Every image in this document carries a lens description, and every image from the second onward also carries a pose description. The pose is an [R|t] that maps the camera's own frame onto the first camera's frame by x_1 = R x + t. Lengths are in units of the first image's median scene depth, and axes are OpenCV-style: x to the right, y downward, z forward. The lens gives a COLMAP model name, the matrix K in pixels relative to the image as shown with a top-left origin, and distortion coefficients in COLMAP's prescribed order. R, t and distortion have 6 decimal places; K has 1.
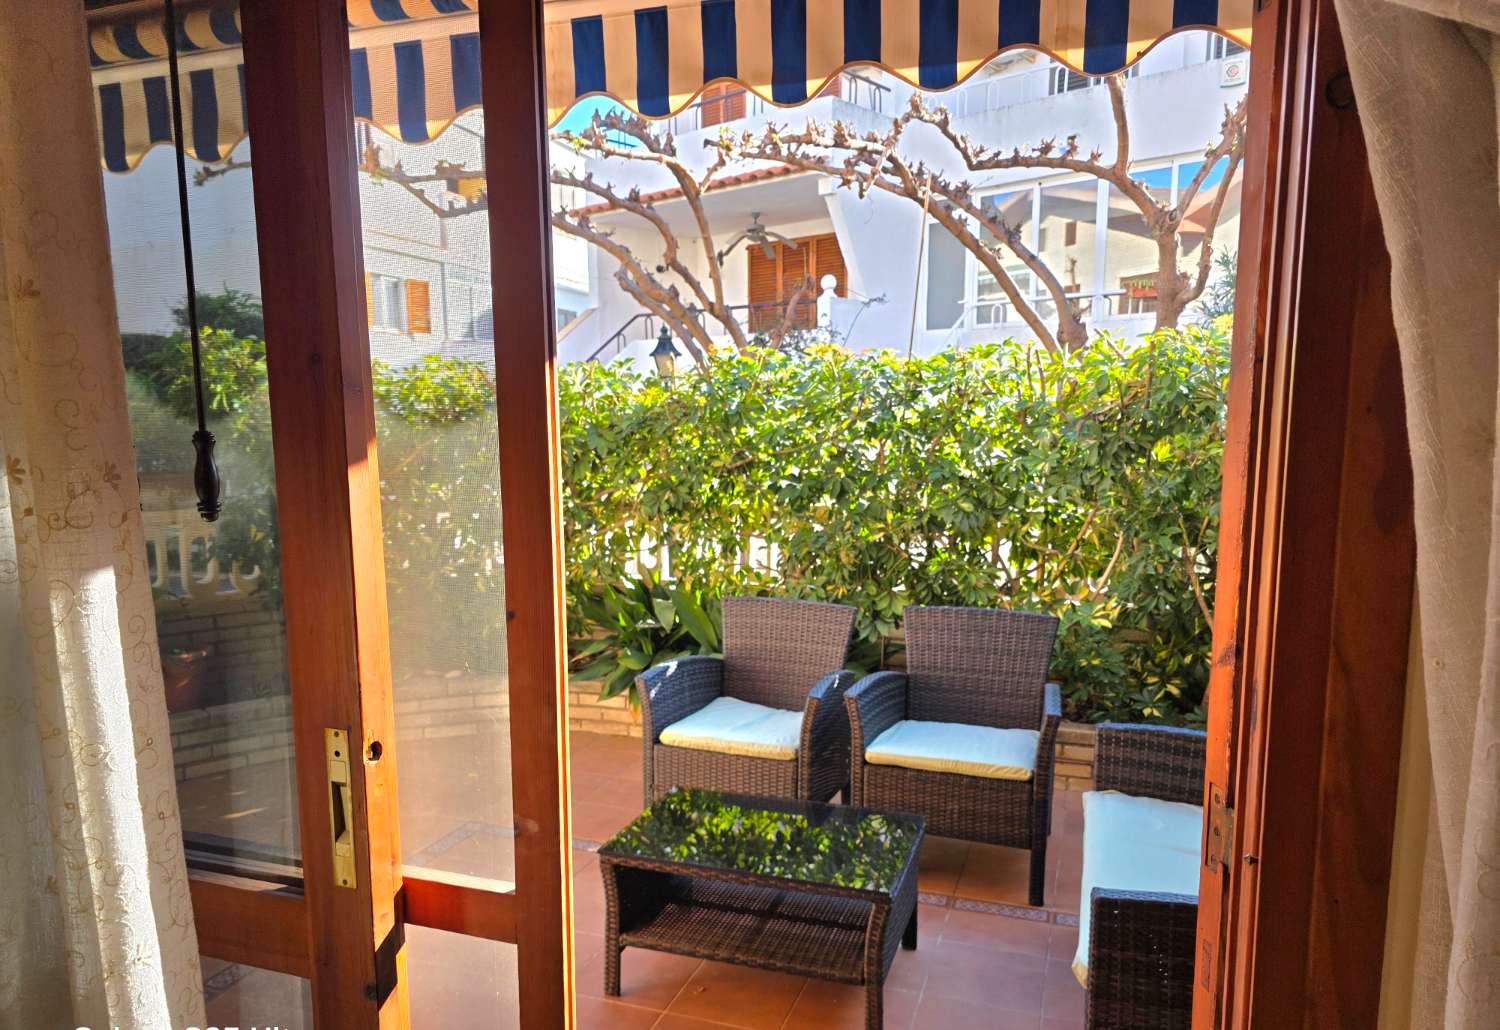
lens RADIAL K [[994.1, 0, 754.4], [0, 994.1, 525.1], [0, 0, 1]] dist [0.049833, -0.010197]
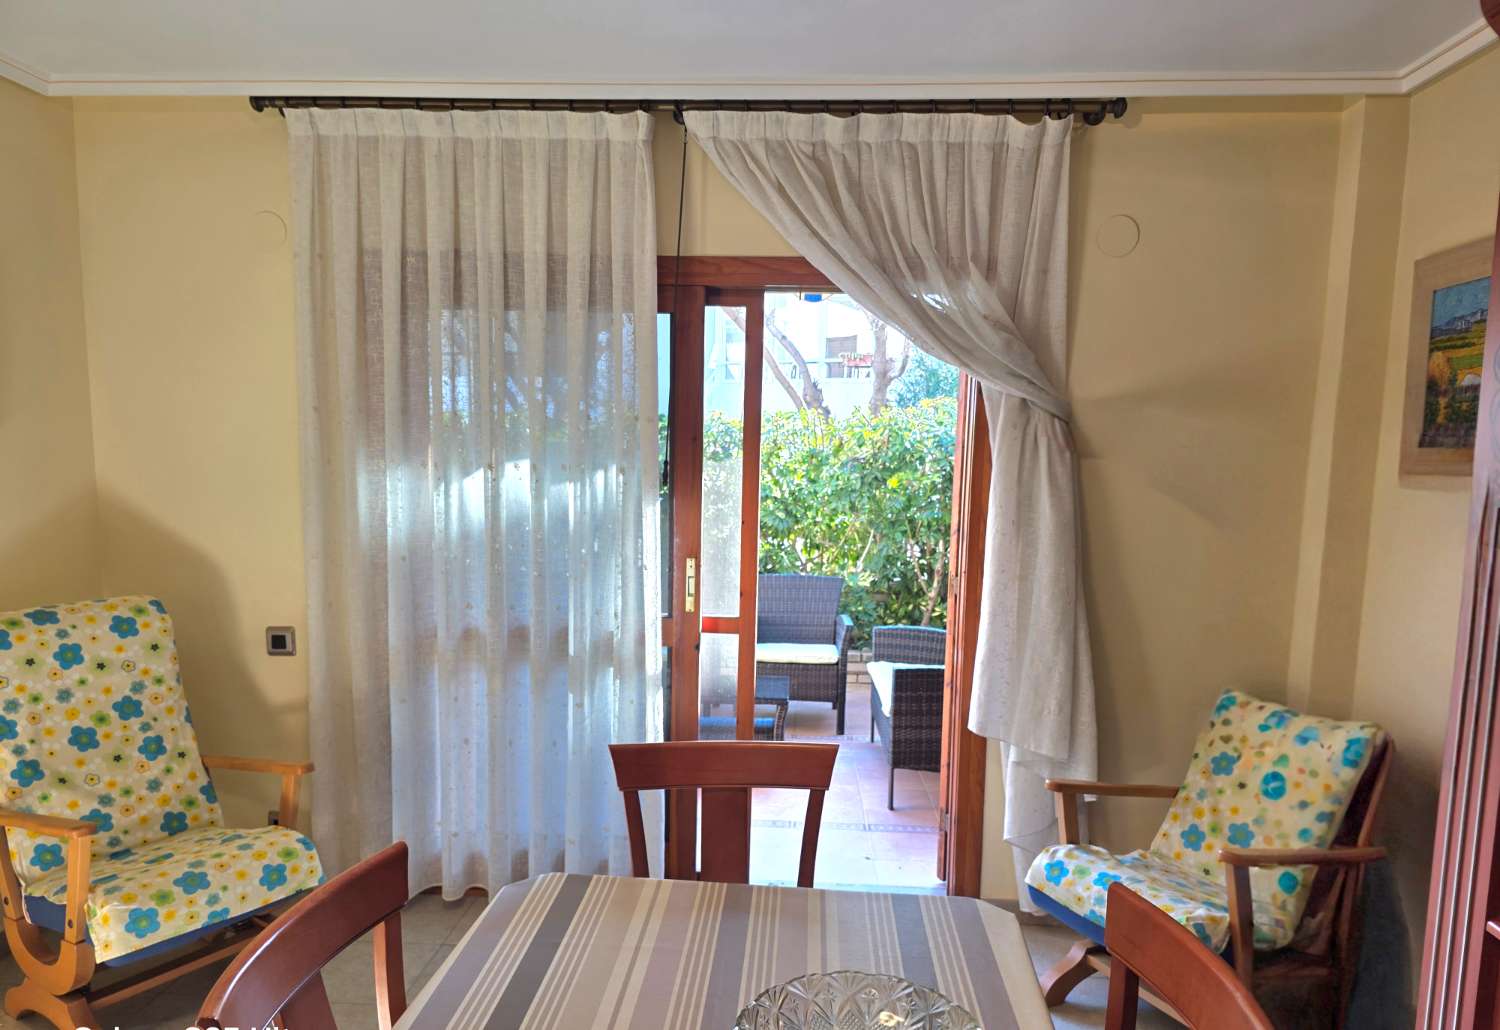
lens RADIAL K [[994.1, 0, 745.7], [0, 994.1, 526.1], [0, 0, 1]] dist [0.049833, -0.010197]
pose [[0.961061, 0.003588, 0.276314, -0.260376], [0.006019, 0.999407, -0.033915, 0.049321], [-0.276272, 0.034257, 0.960469, -0.466165]]
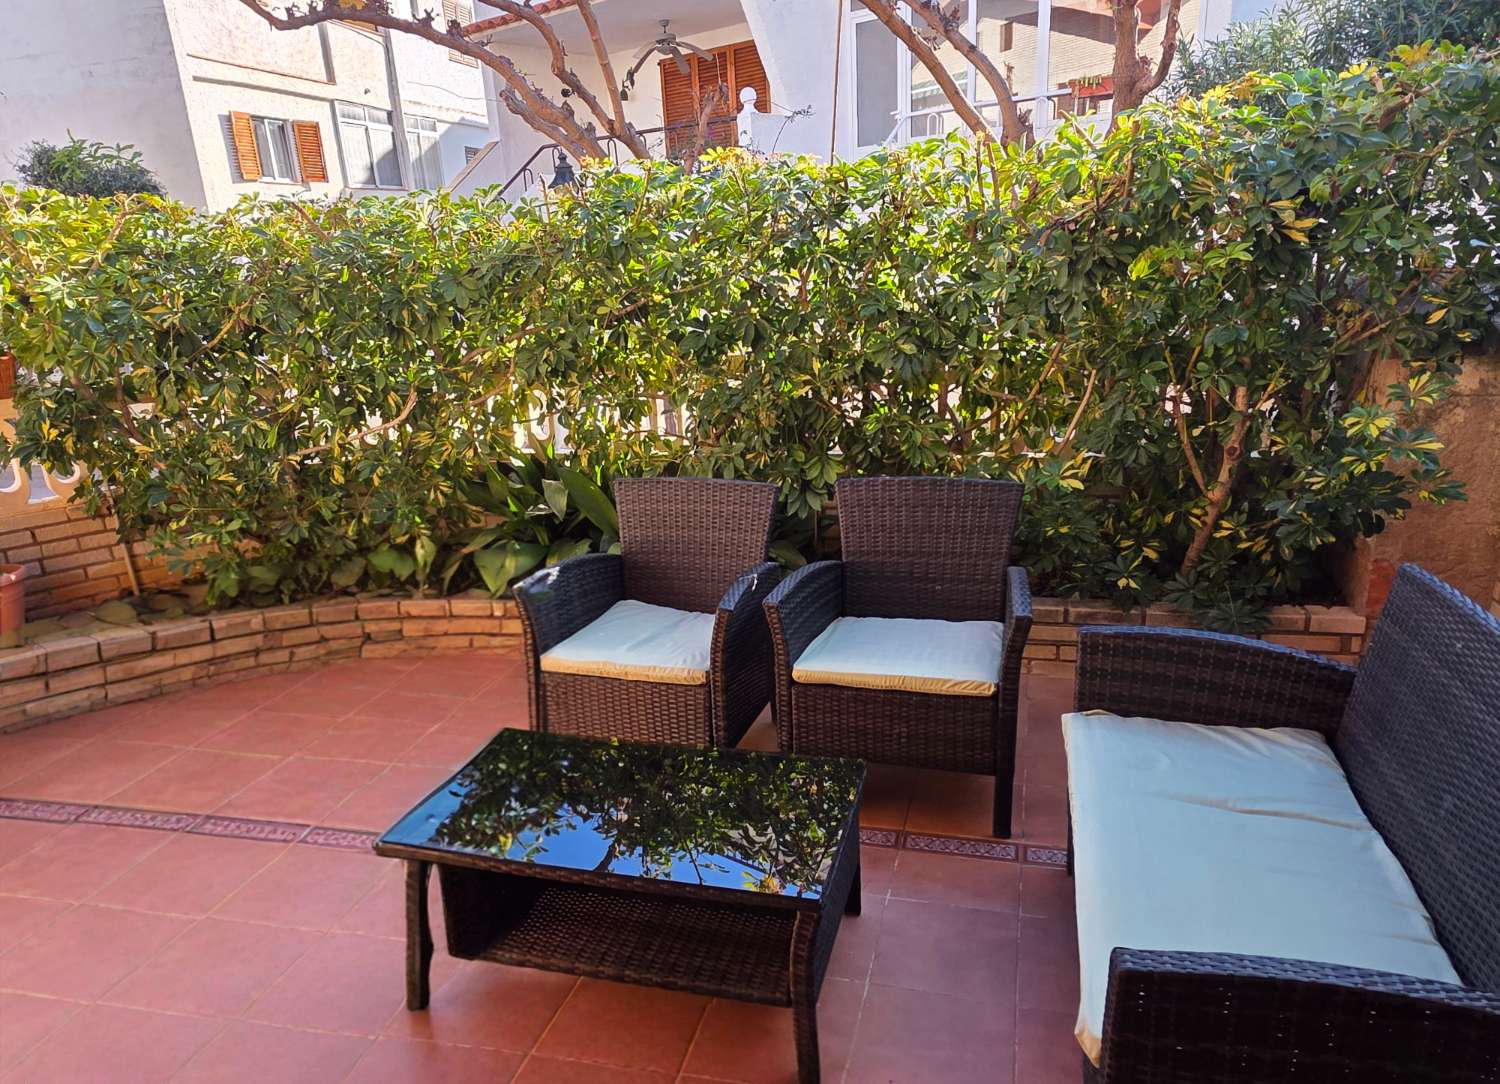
lens RADIAL K [[981.4, 0, 751.5], [0, 981.4, 553.5], [0, 0, 1]] dist [-0.006716, 0.004975]
pose [[0.996849, -0.065974, 0.044033, 0.037469], [0.056633, 0.980679, 0.187246, -0.011300], [-0.055535, -0.184163, 0.981326, 0.181417]]
